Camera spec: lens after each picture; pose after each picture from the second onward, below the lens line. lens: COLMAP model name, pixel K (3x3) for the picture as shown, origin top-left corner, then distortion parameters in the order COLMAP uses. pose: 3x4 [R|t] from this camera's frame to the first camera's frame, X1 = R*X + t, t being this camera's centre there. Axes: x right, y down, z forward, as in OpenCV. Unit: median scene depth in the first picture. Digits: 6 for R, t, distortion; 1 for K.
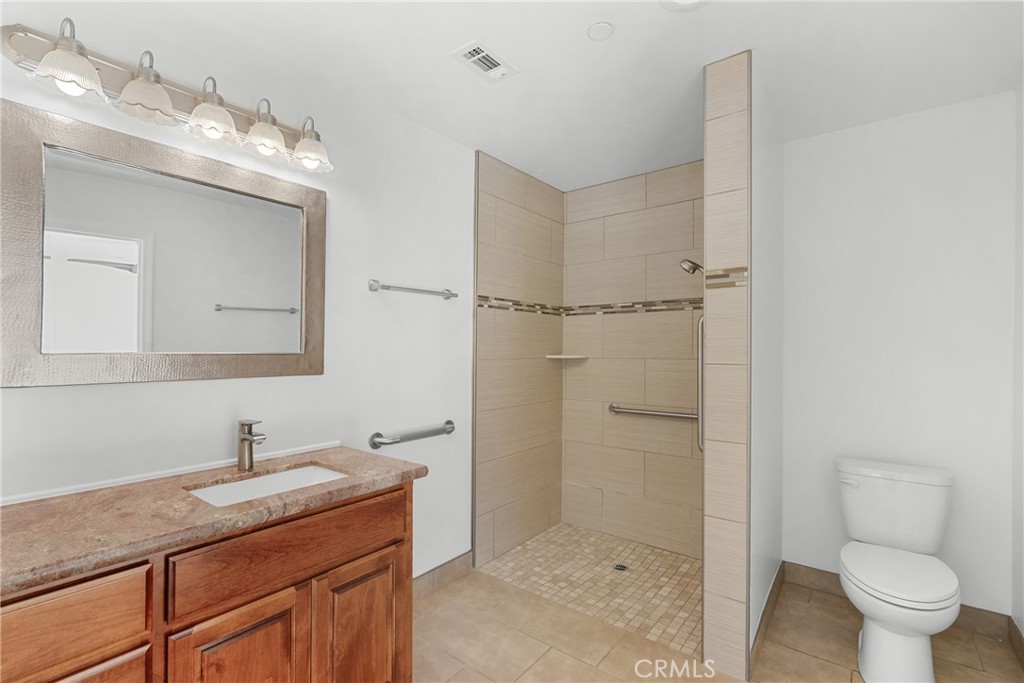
lens RADIAL K [[467.7, 0, 512.0], [0, 467.7, 341.5], [0, 0, 1]] dist [-0.001848, -0.000059]
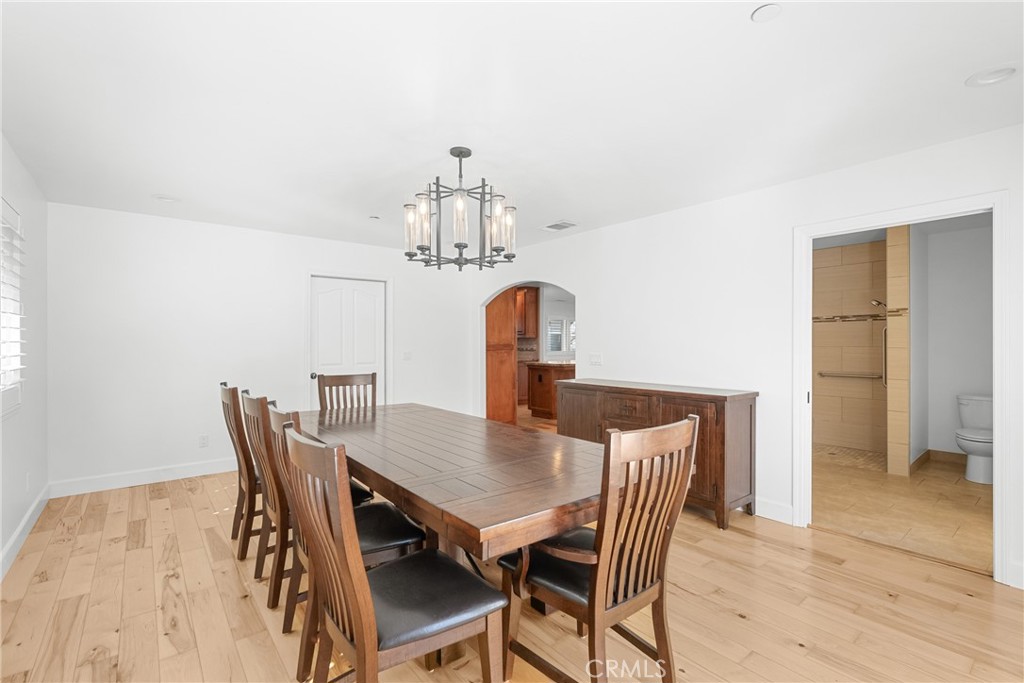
lens RADIAL K [[461.6, 0, 519.6], [0, 461.6, 333.9], [0, 0, 1]] dist [-0.000717, 0.000334]
pose [[0.975258, -0.005869, -0.220990, -0.715289], [0.006123, 0.999981, 0.000465, -0.029727], [0.220983, -0.001807, 0.975276, -1.363967]]
